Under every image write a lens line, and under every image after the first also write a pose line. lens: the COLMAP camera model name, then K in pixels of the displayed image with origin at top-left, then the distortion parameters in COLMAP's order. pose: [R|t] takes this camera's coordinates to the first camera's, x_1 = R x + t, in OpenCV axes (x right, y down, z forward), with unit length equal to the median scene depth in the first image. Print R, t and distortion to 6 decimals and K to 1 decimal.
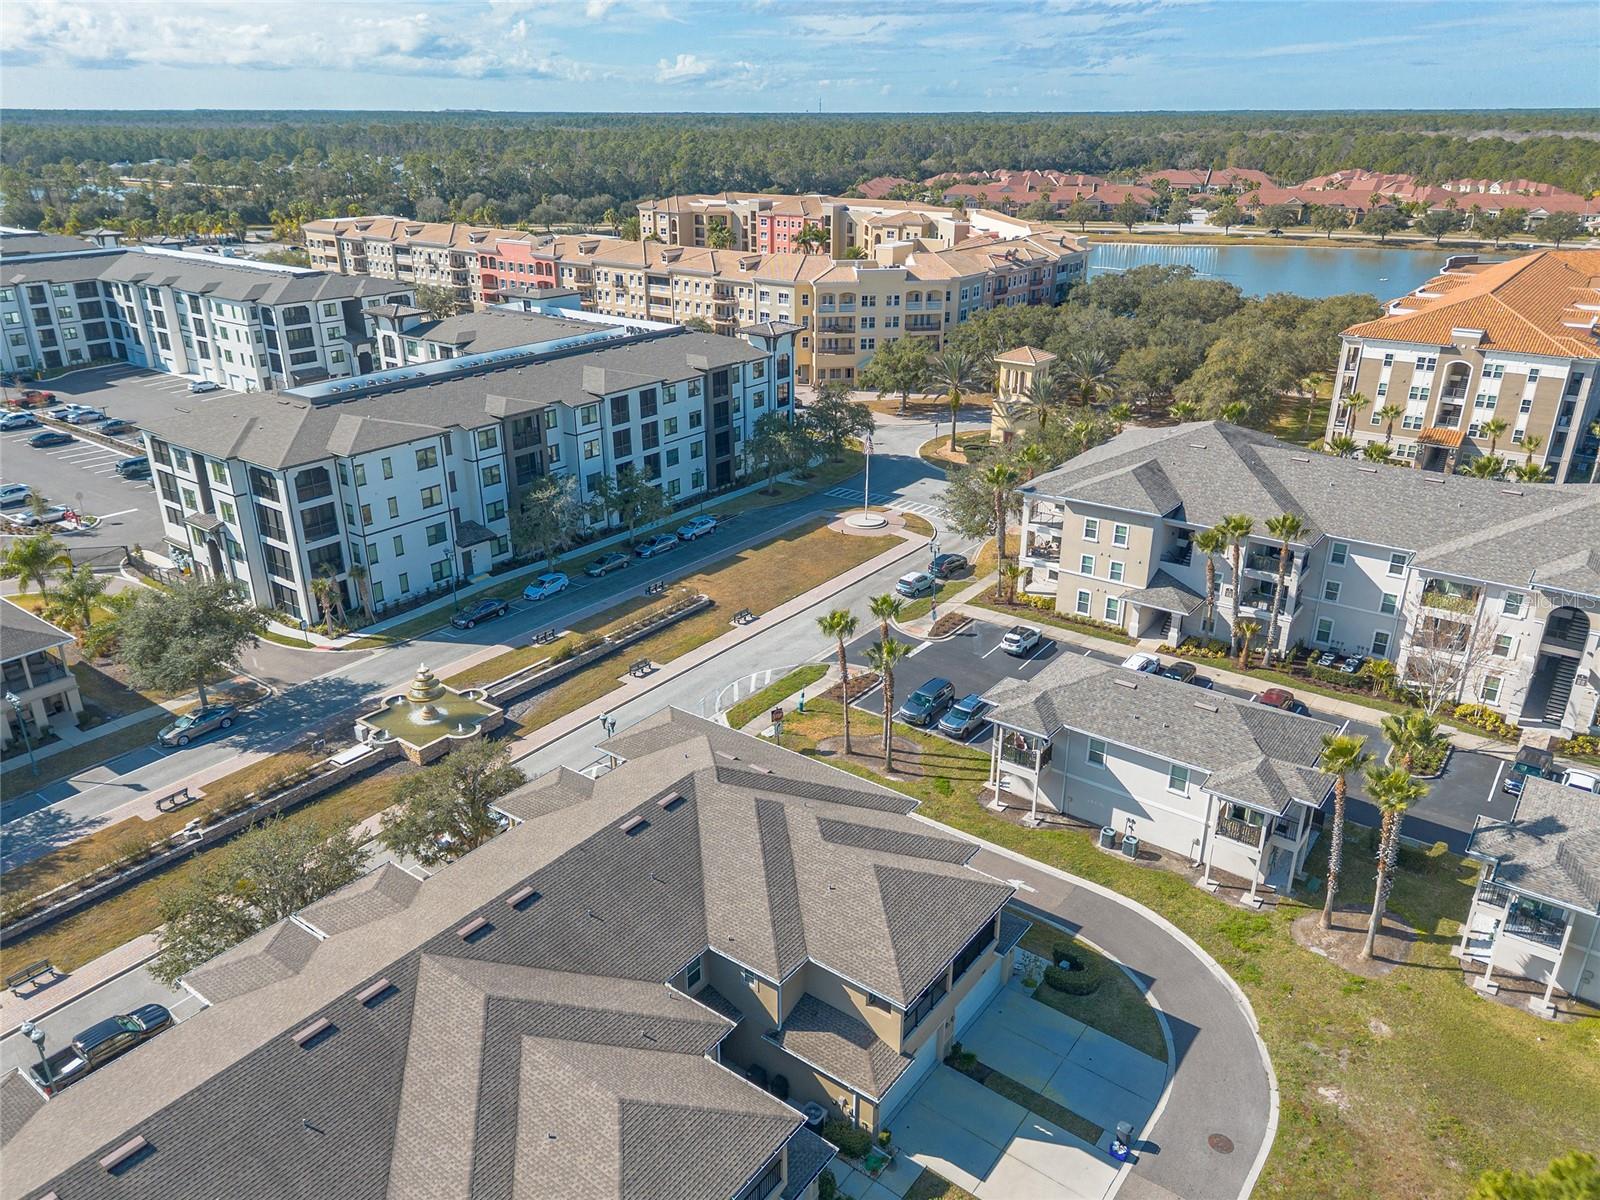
lens RADIAL K [[1144.9, 0, 796.3], [0, 1144.9, 607.7], [0, 0, 1]] dist [0.071571, -0.078838]
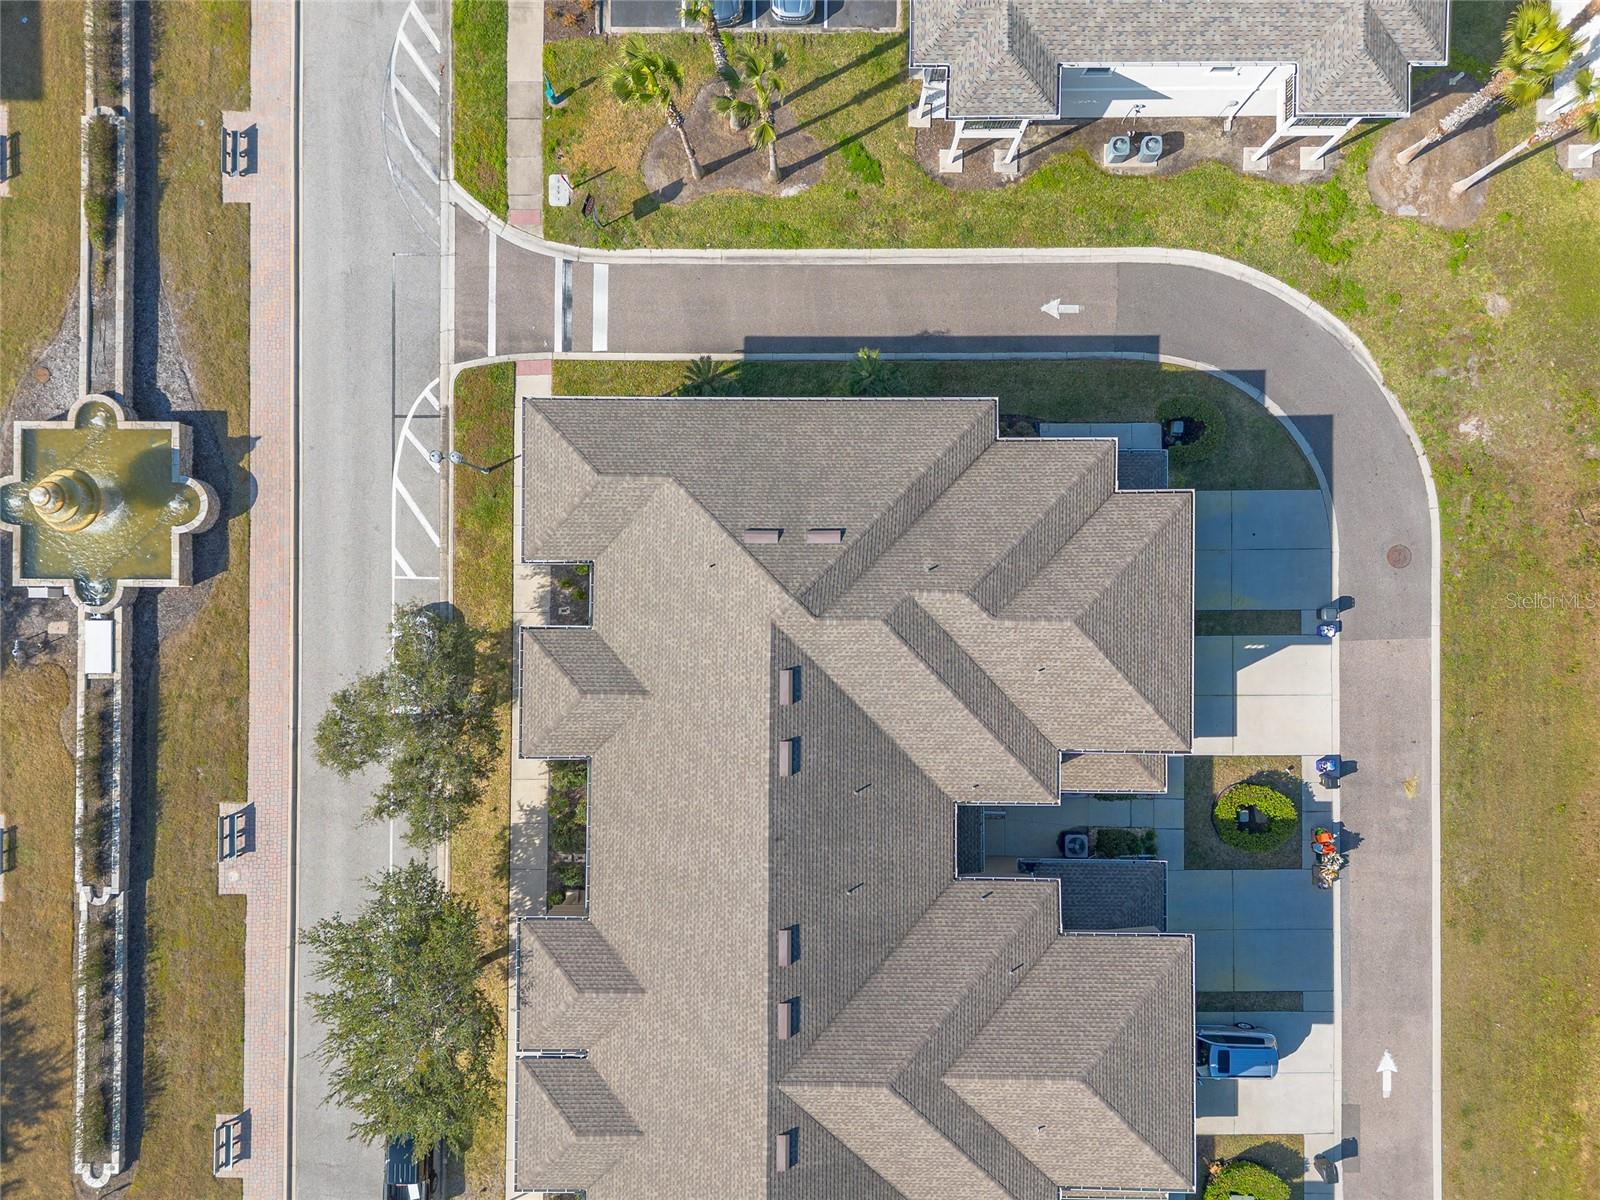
lens RADIAL K [[1135.1, 0, 796.1], [0, 1135.1, 598.6], [0, 0, 1]] dist [0.075173, -0.078383]
pose [[0.803679, -0.595014, -0.007640, -0.035022], [0.247288, 0.322277, 0.913776, -0.269814], [-0.541248, -0.736272, 0.406147, 0.390864]]
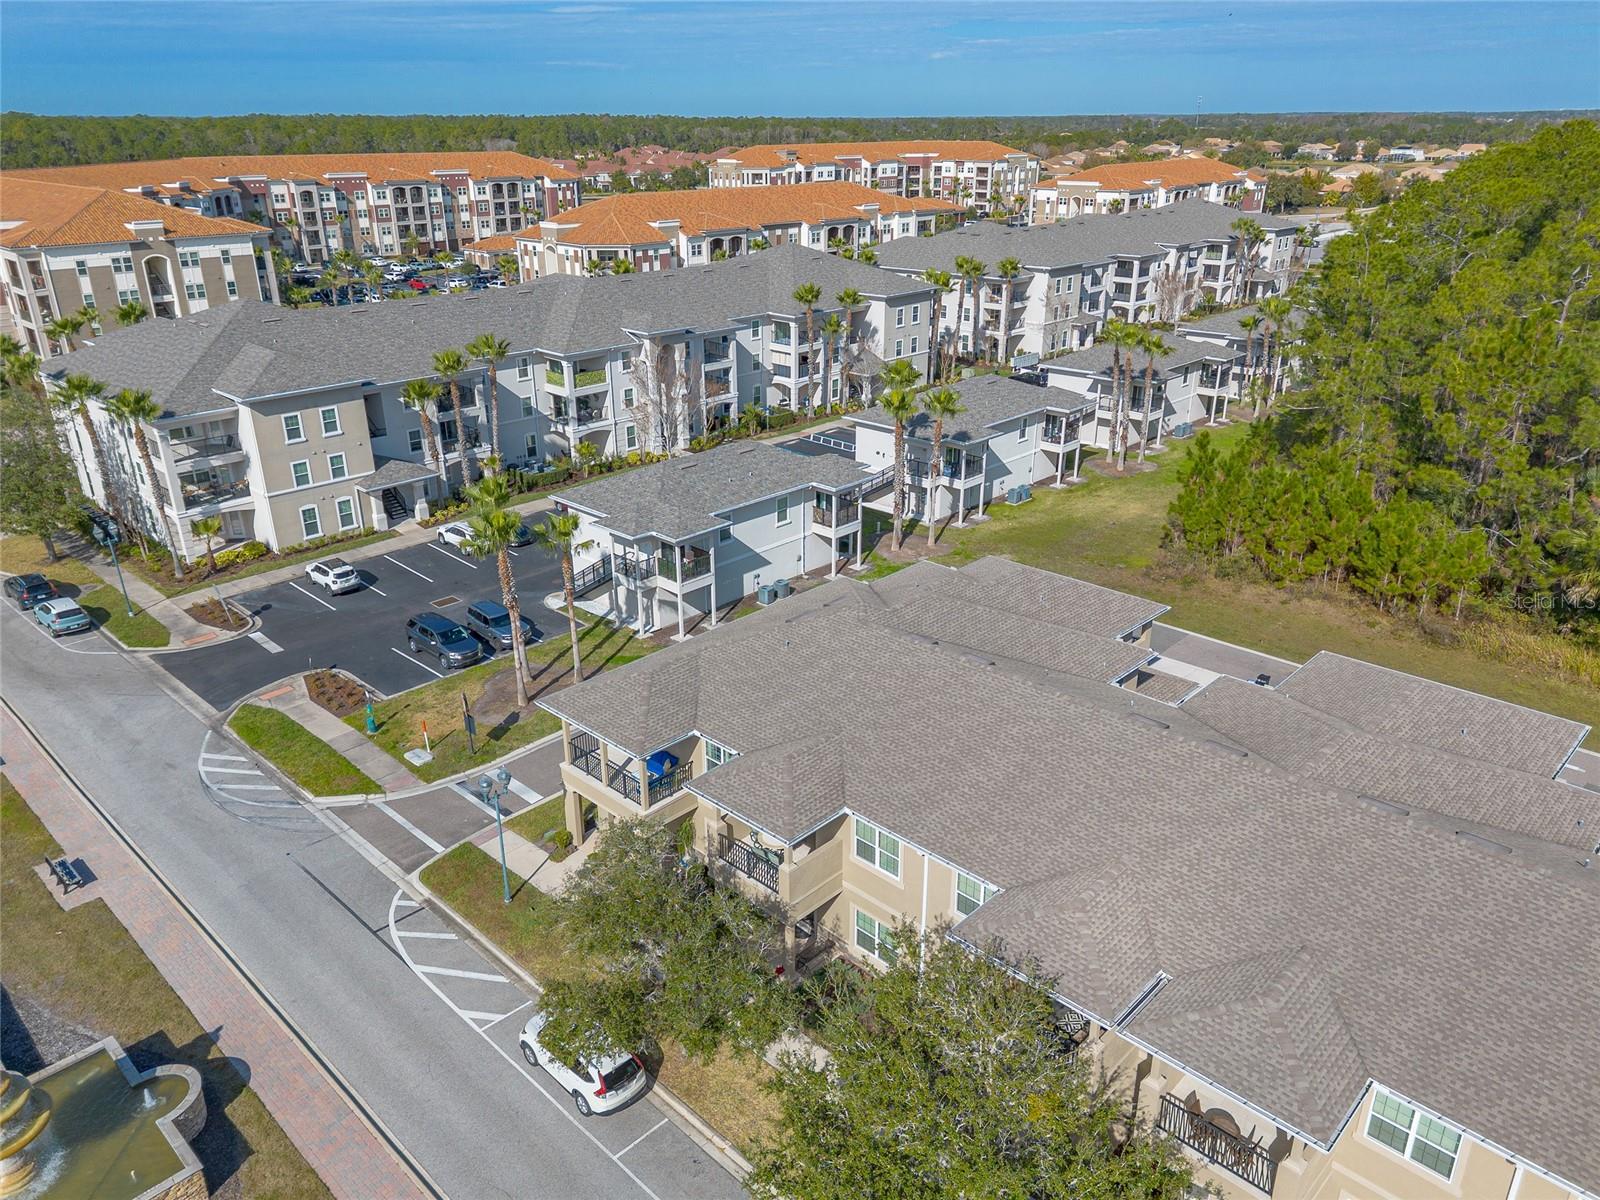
lens RADIAL K [[1135.1, 0, 796.1], [0, 1135.1, 598.6], [0, 0, 1]] dist [0.075173, -0.078383]
pose [[0.122857, -0.383449, 0.915354, -0.427294], [0.395269, 0.864934, 0.309276, -0.066384], [-0.910313, 0.323814, 0.257829, 0.457770]]
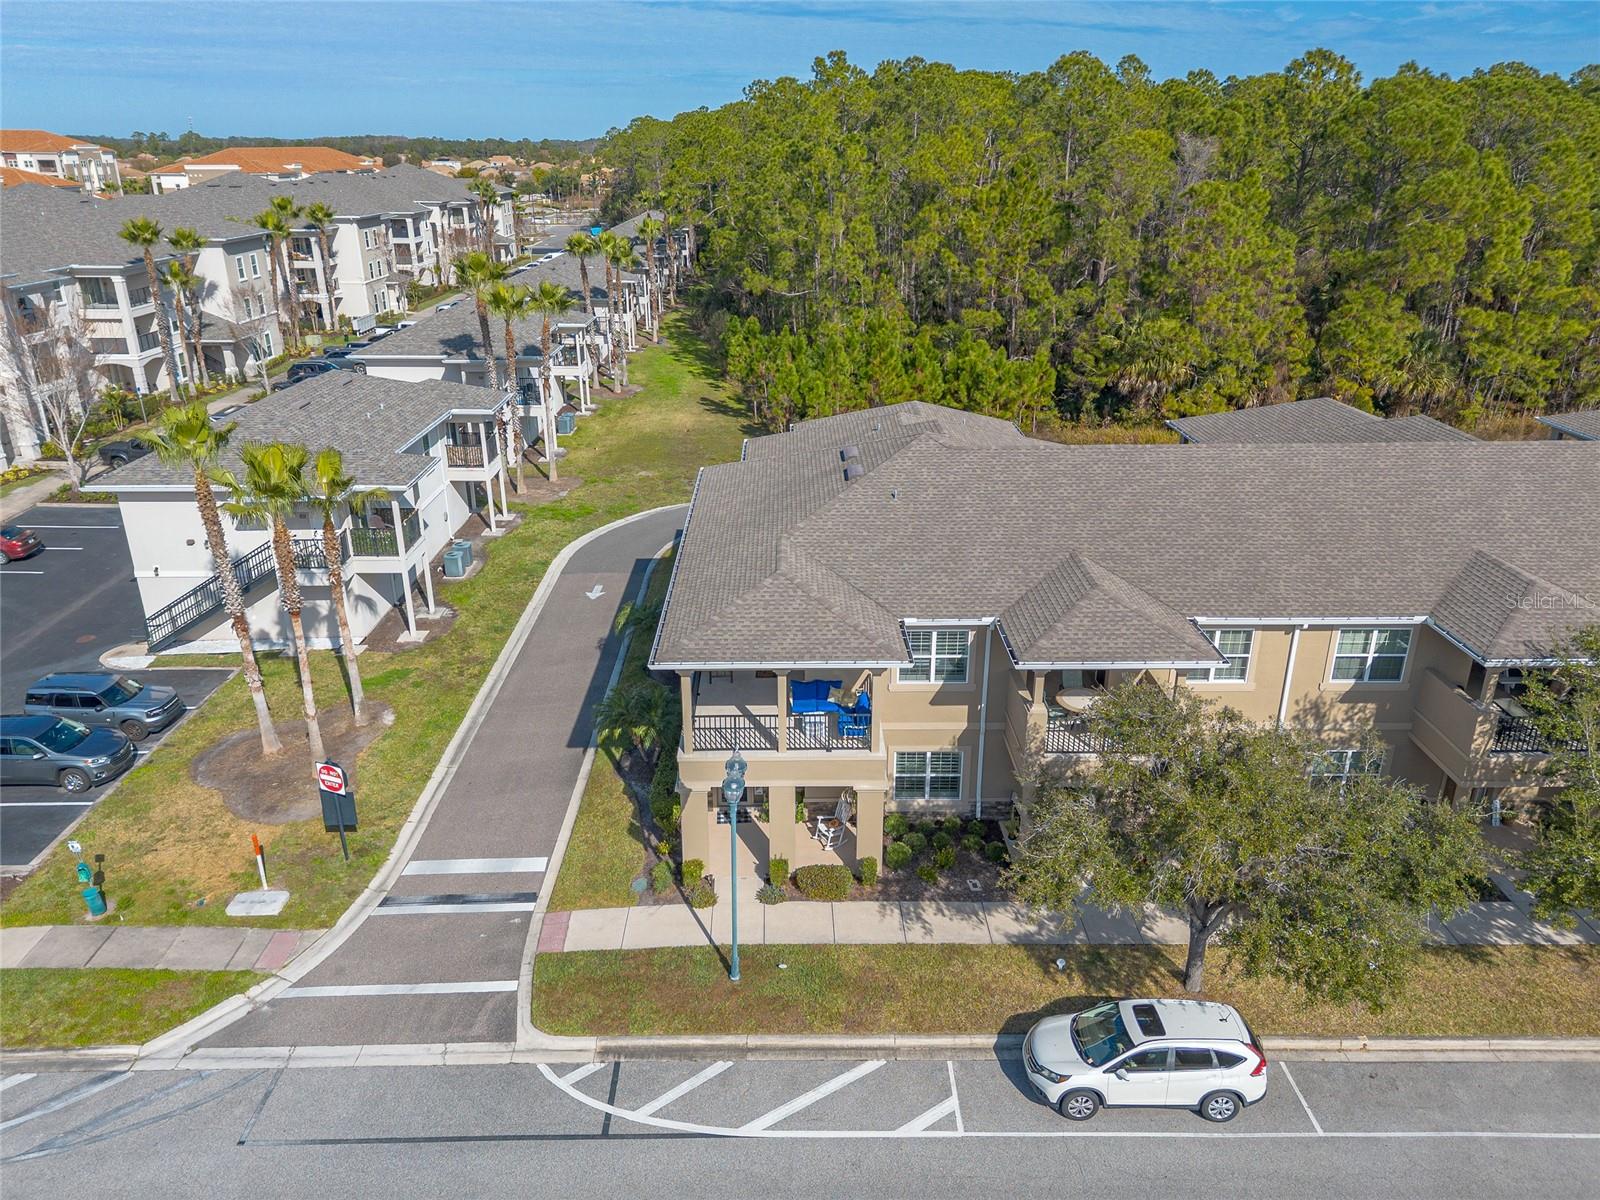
lens RADIAL K [[1135.1, 0, 796.1], [0, 1135.1, 598.6], [0, 0, 1]] dist [0.075173, -0.078383]
pose [[-0.605021, -0.292645, 0.740478, -0.278084], [0.316256, 0.765167, 0.560805, -0.087223], [-0.730706, 0.573479, -0.370391, 0.724829]]
